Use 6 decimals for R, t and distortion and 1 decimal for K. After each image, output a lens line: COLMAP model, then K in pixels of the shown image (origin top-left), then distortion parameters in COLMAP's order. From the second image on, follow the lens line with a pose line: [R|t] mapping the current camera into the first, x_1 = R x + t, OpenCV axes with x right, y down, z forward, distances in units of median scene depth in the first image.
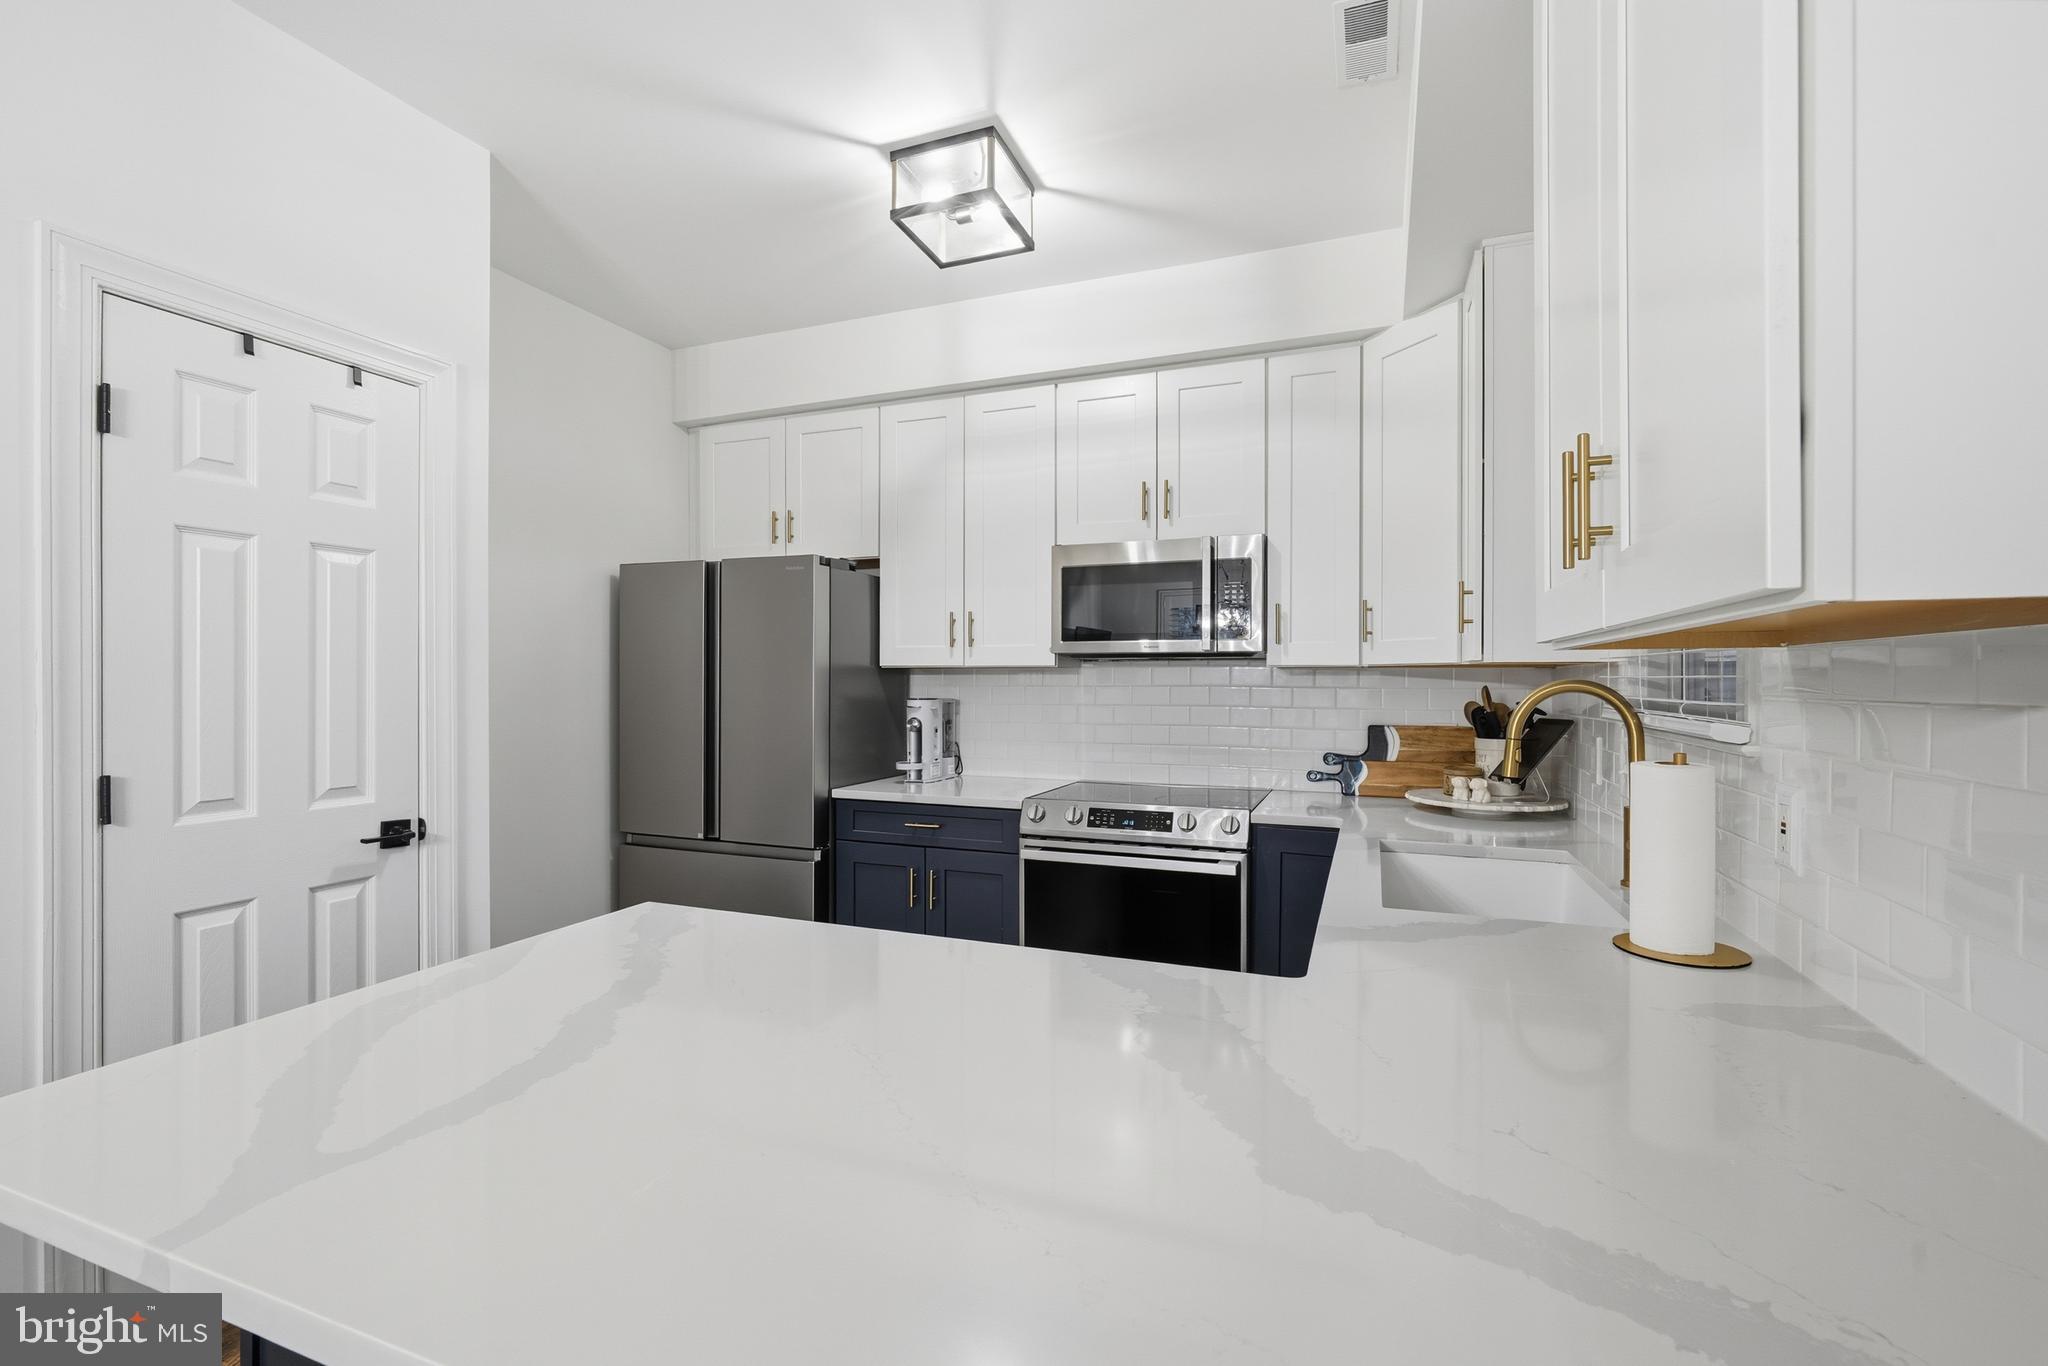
lens RADIAL K [[893.0, 0, 1024.0], [0, 893.0, 683.0], [0, 0, 1]] dist [-0.009411, 0.000092]
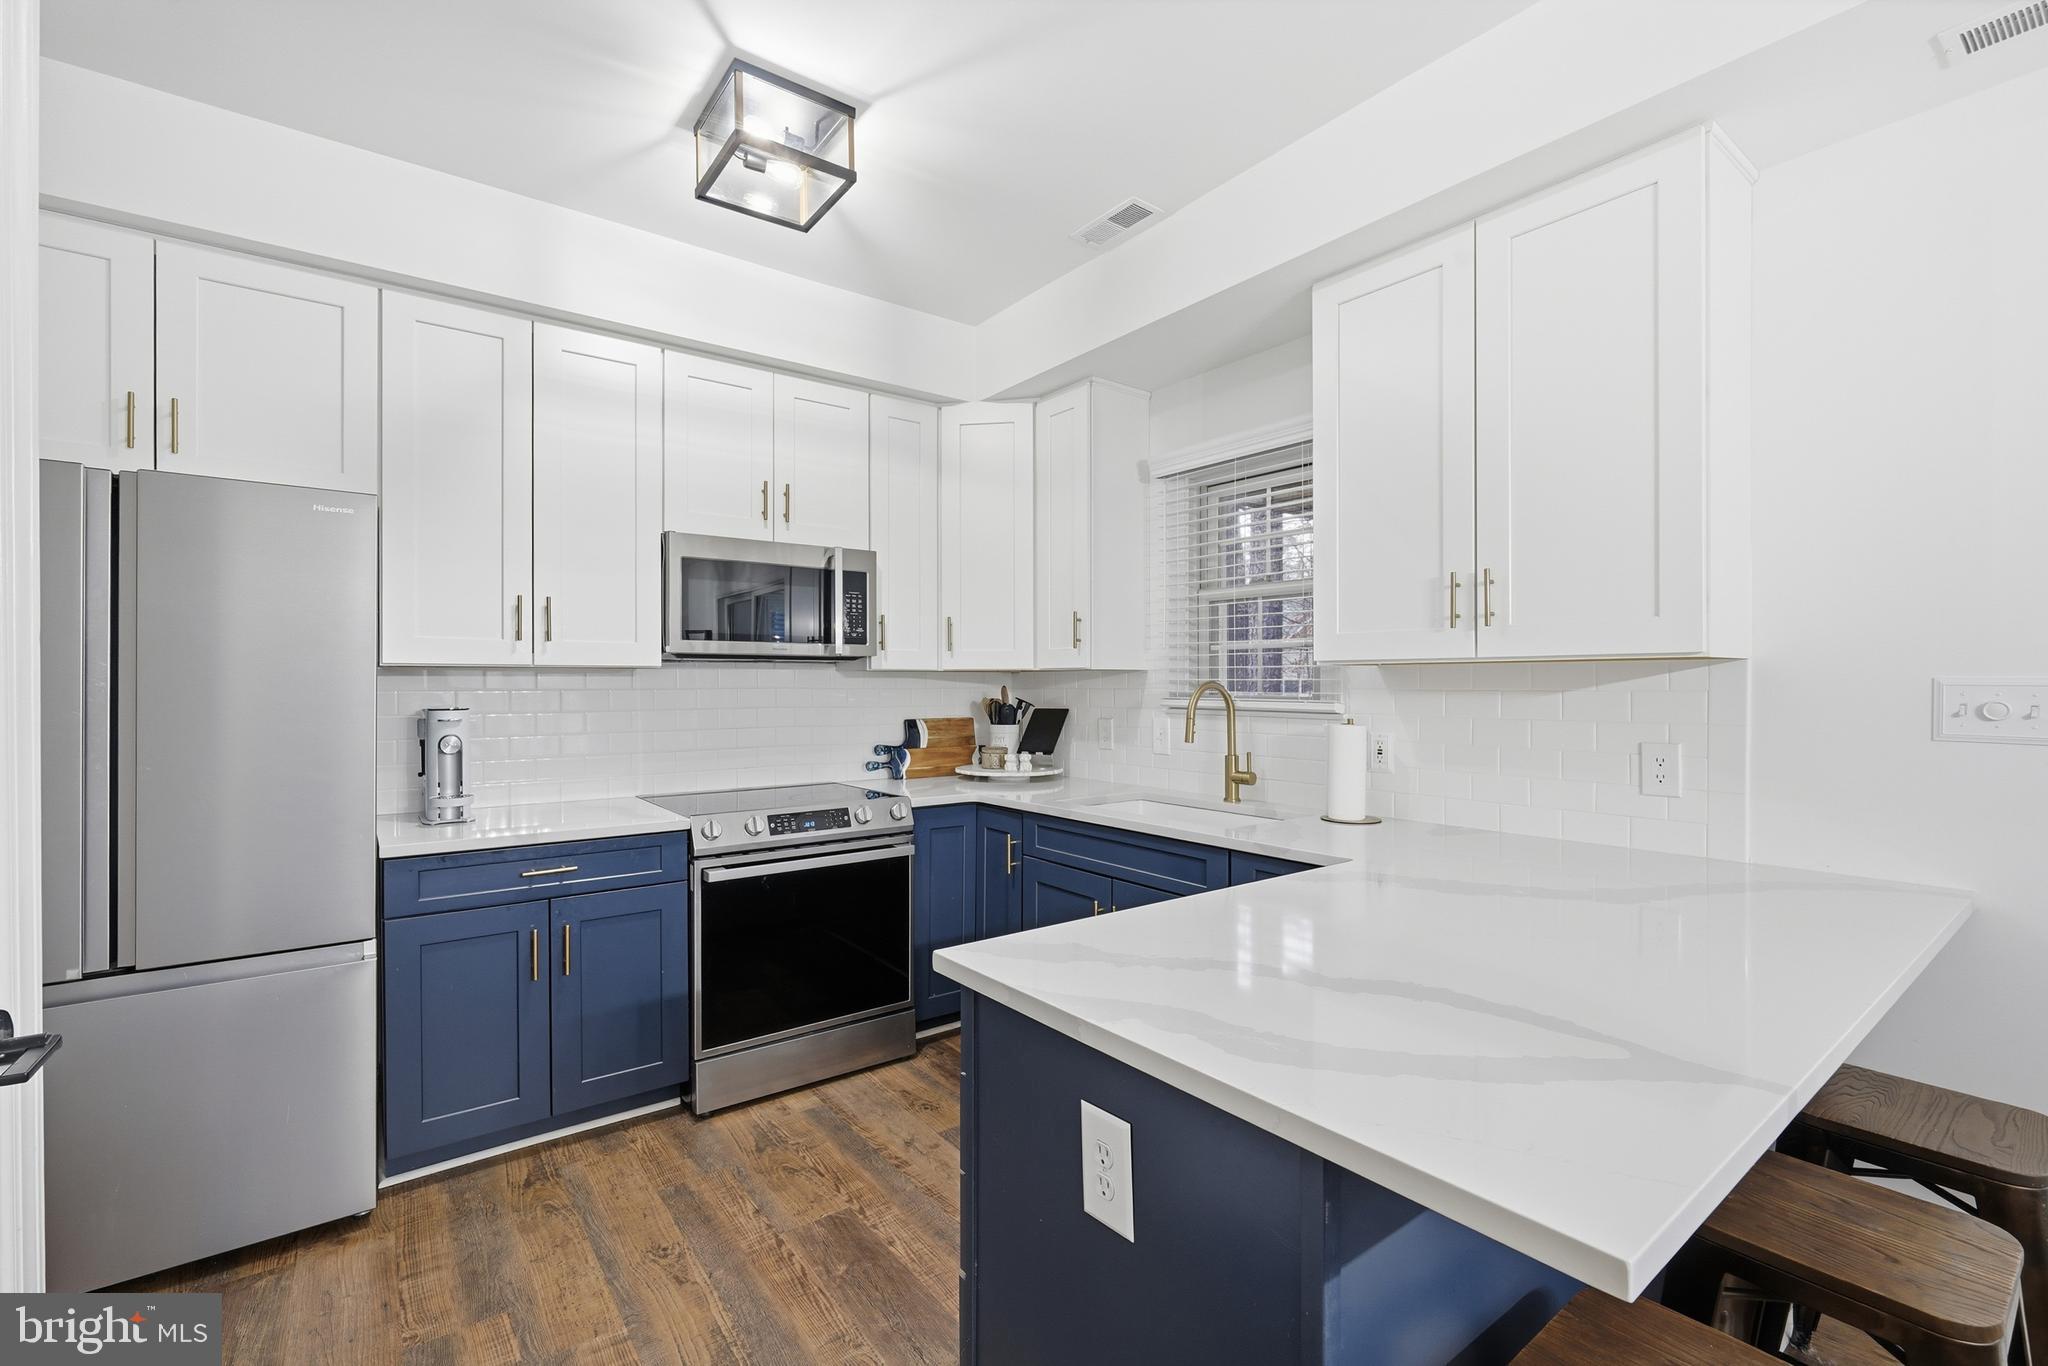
lens RADIAL K [[882.7, 0, 1017.1], [0, 882.7, 687.0], [0, 0, 1]] dist [-0.002870, -0.000782]
pose [[0.524544, -0.008612, 0.851340, -0.552093], [0.004589, 0.999963, 0.007288, -0.004236], [-0.851371, 0.000084, 0.524564, 0.254113]]
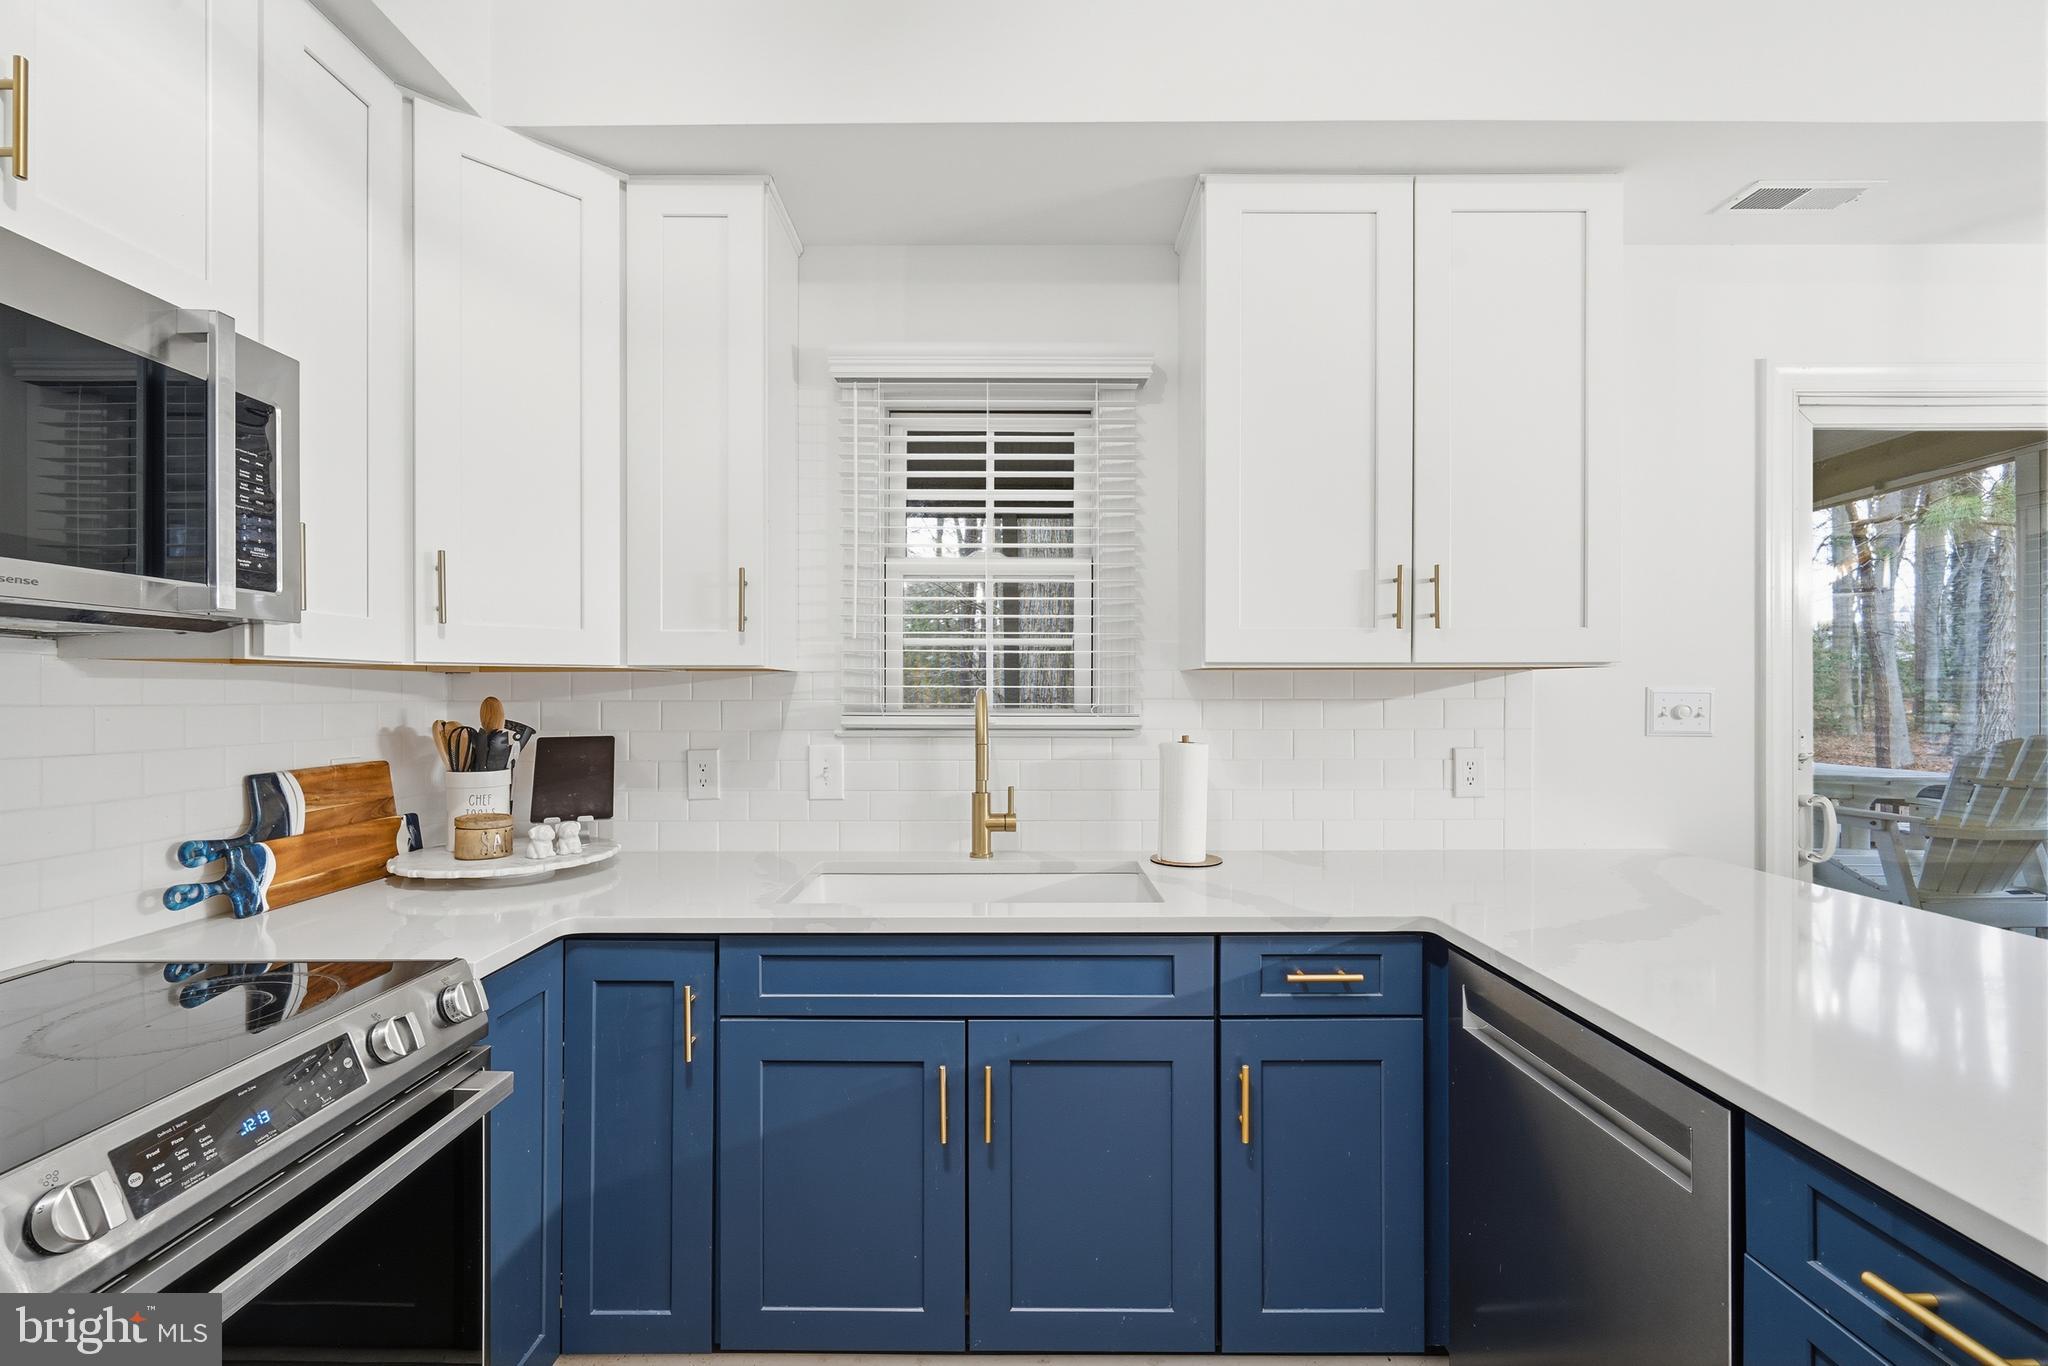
lens RADIAL K [[881.9, 0, 1020.3], [0, 881.9, 695.9], [0, 0, 1]] dist [-0.006918, 0.000736]
pose [[-0.362141, -0.008230, 0.932087, -0.261866], [0.001214, 0.999956, 0.009301, -0.003439], [-0.932123, 0.004500, -0.362115, 0.777188]]
